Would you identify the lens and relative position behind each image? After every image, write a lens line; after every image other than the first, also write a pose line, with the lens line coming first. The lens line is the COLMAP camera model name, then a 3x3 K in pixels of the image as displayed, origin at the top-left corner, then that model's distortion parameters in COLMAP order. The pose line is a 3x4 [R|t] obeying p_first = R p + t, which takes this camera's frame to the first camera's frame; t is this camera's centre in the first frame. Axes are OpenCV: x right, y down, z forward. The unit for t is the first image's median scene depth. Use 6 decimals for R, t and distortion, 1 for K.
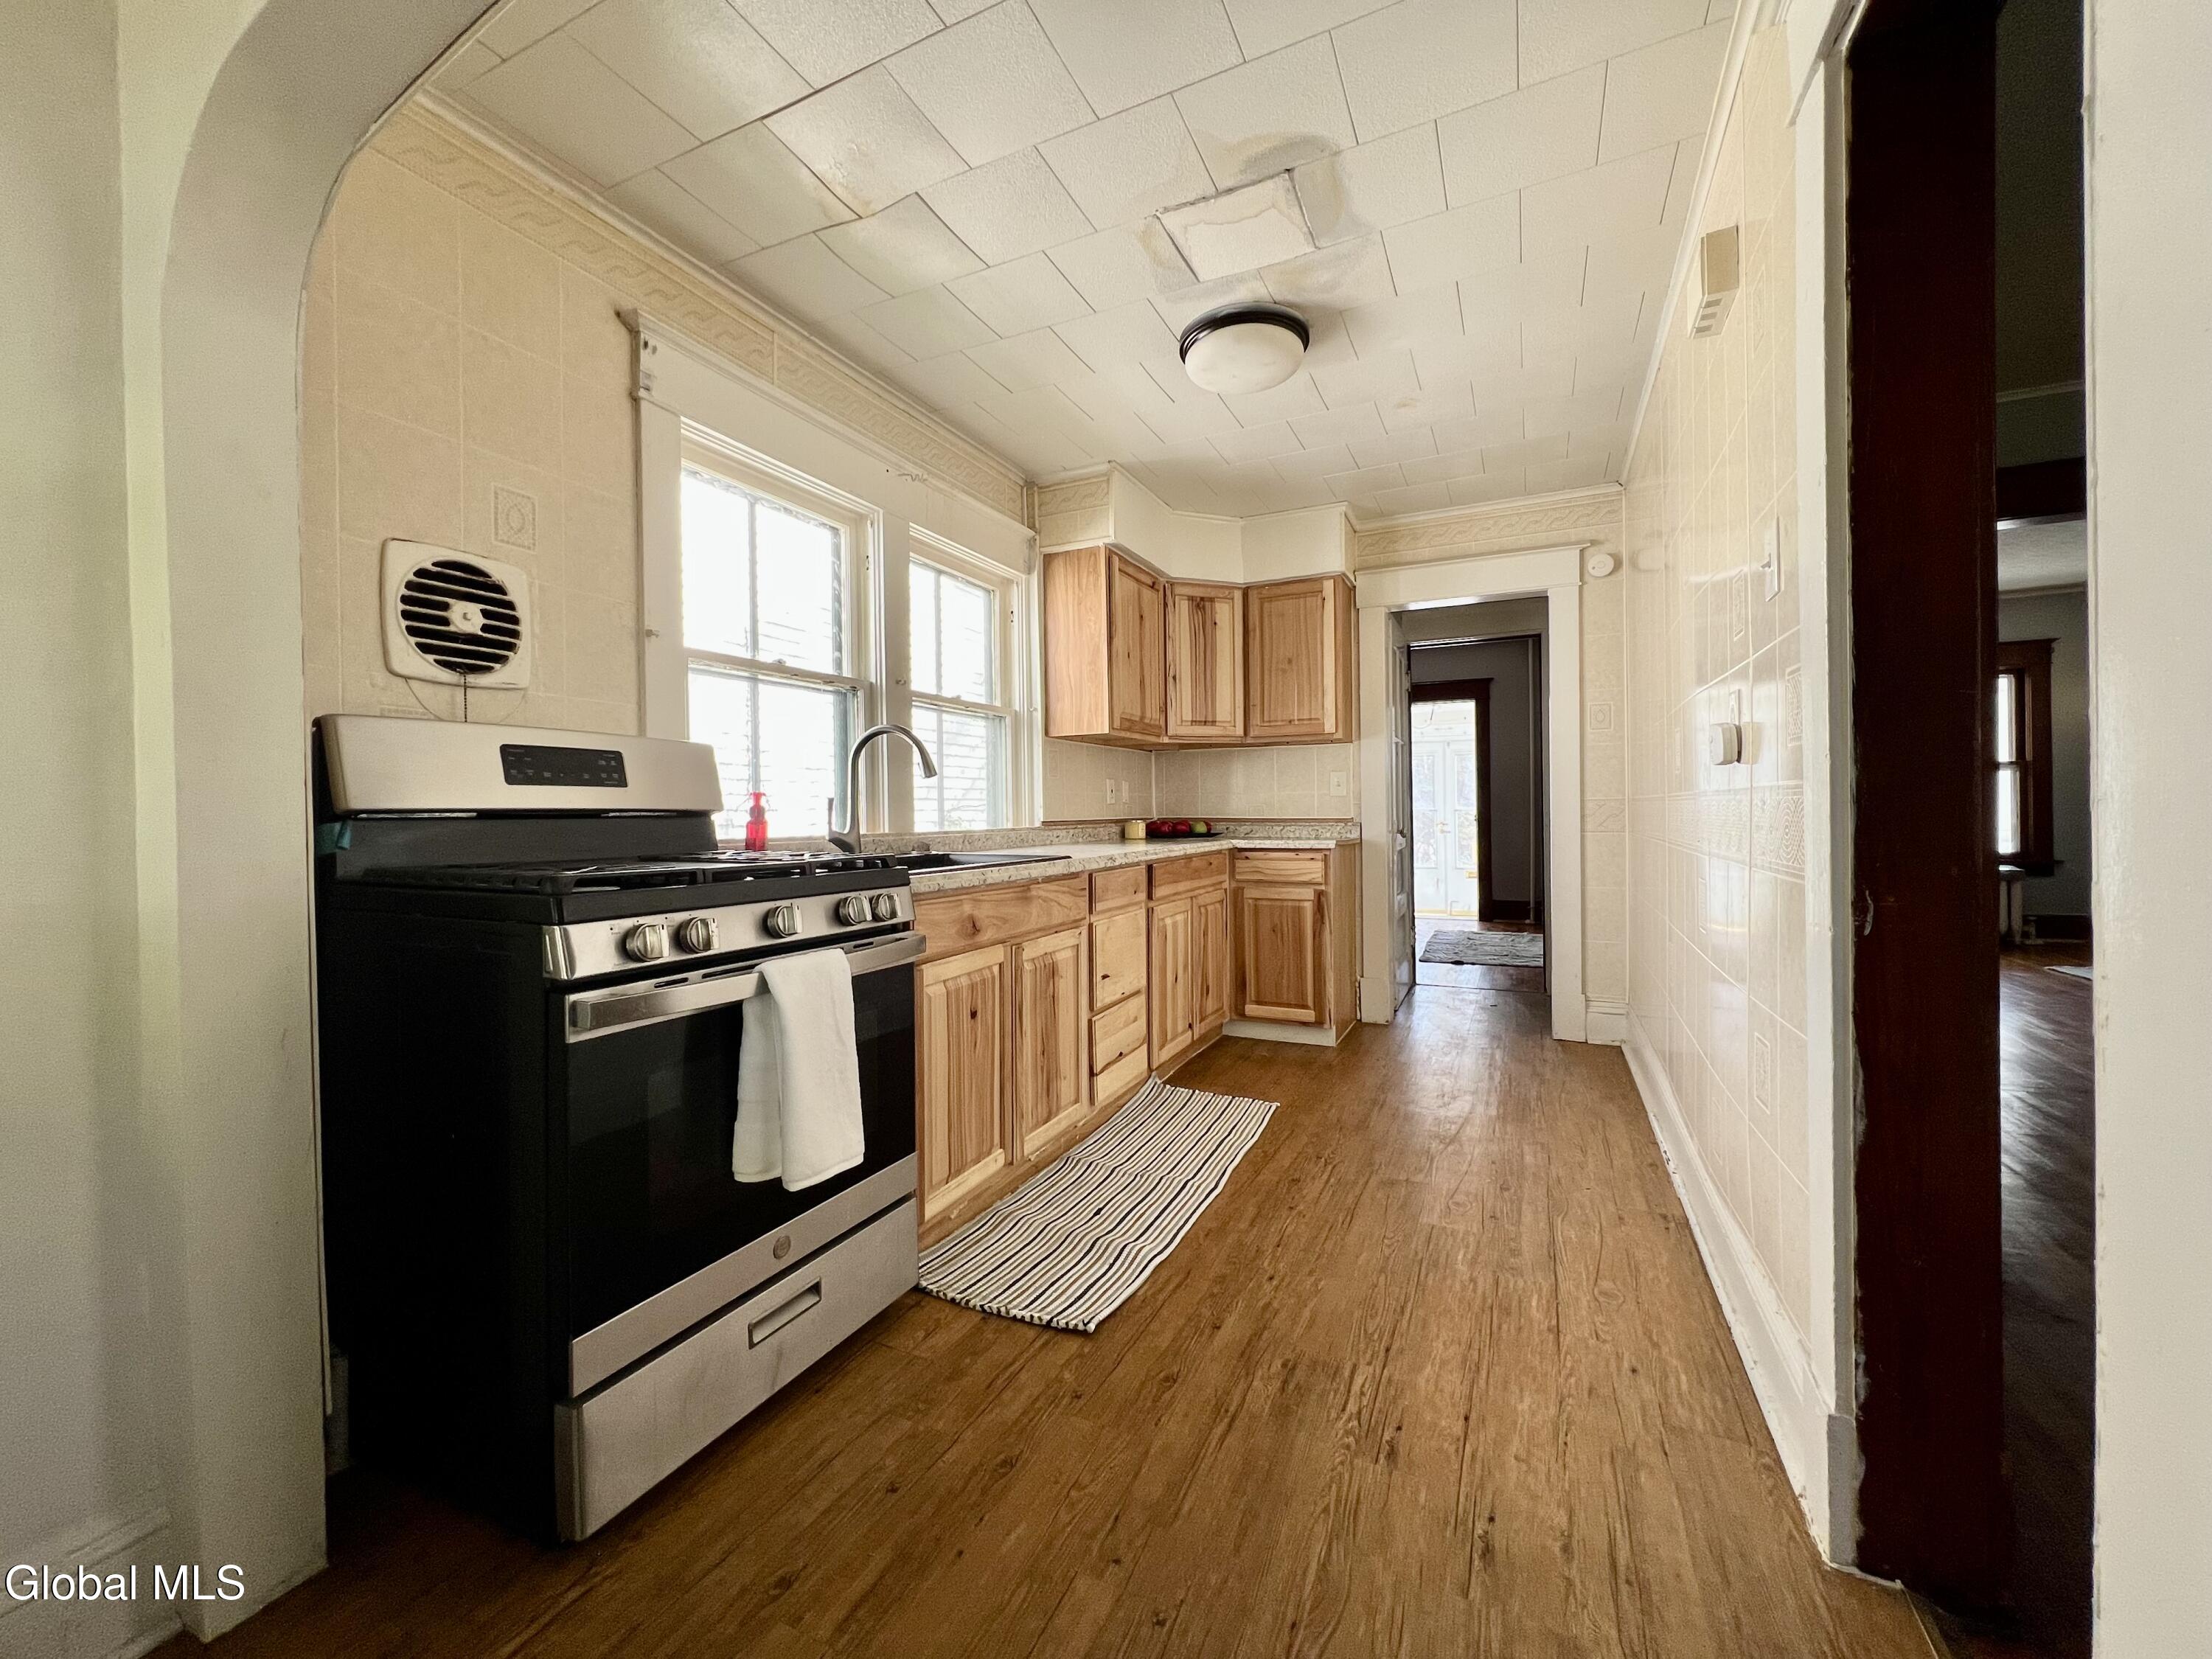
lens RADIAL K [[887.0, 0, 1102.8], [0, 887.0, 823.6], [0, 0, 1]] dist [-0.001945, 0.000593]
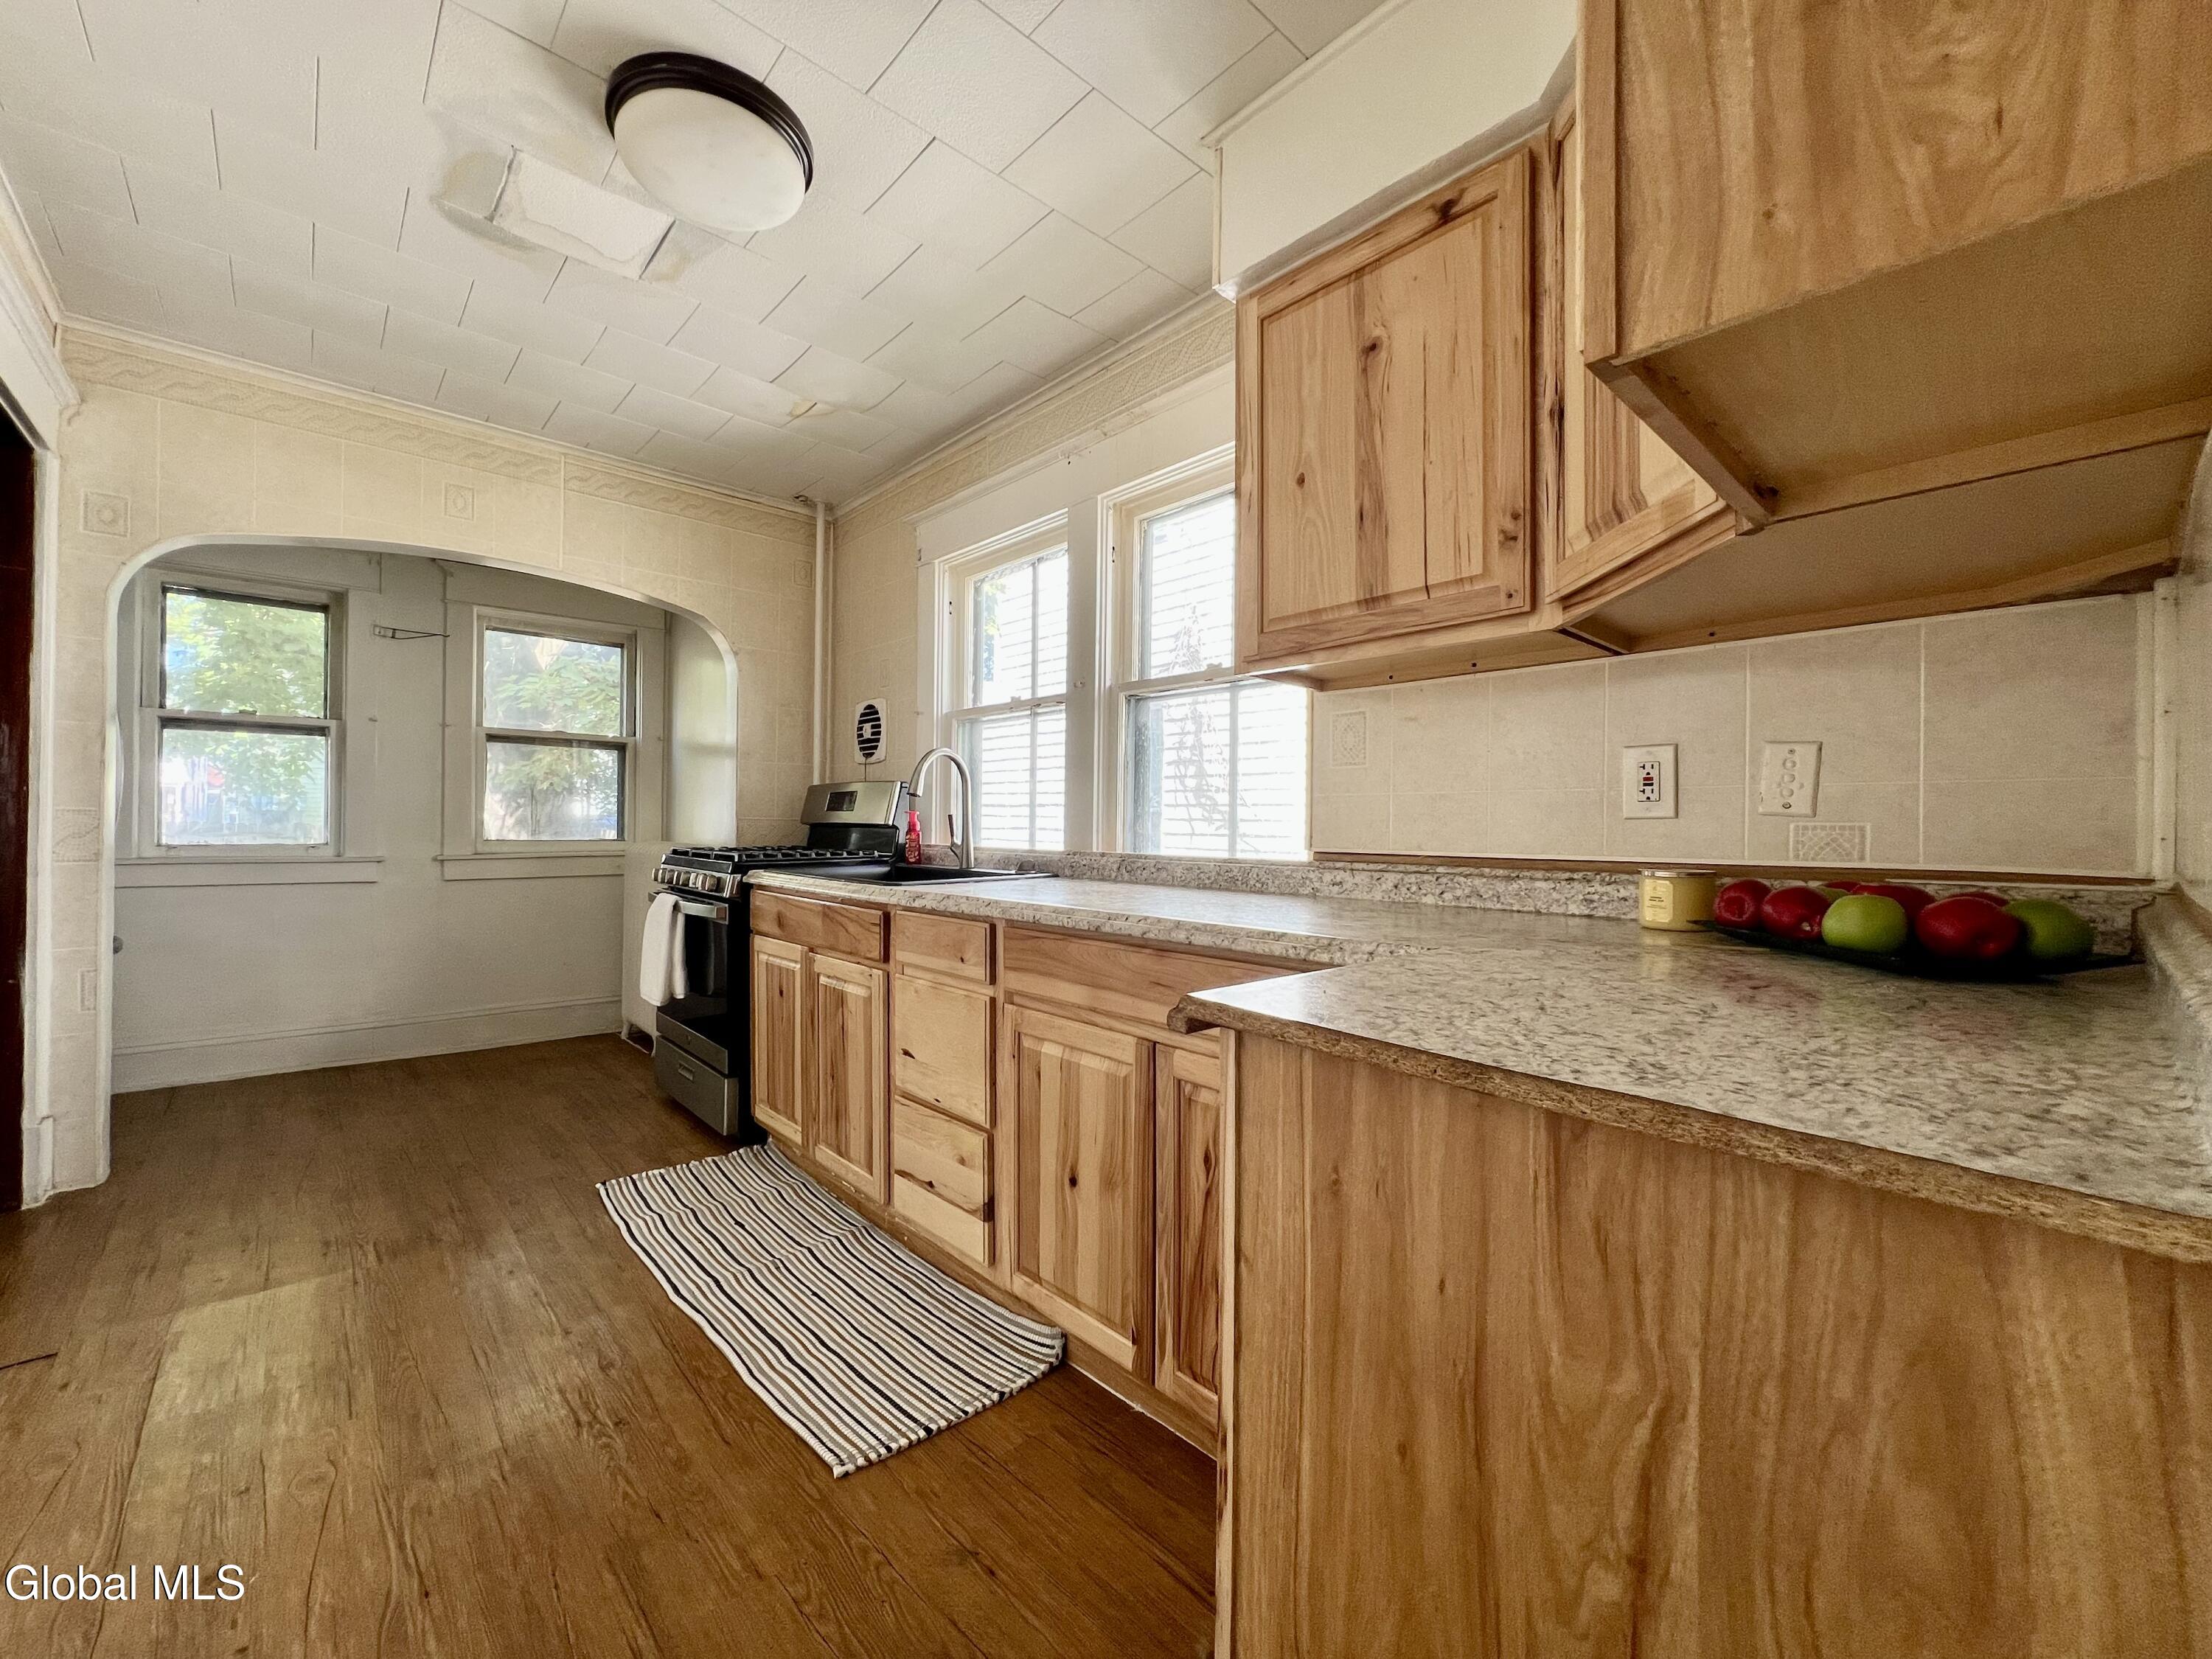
lens RADIAL K [[887.0, 0, 1102.8], [0, 887.0, 823.6], [0, 0, 1]] dist [-0.001945, 0.000593]
pose [[-0.376287, 0.008808, -0.926461, 0.633378], [-0.015205, 0.999761, 0.015680, -0.034245], [0.926378, 0.019987, -0.376063, 1.439025]]
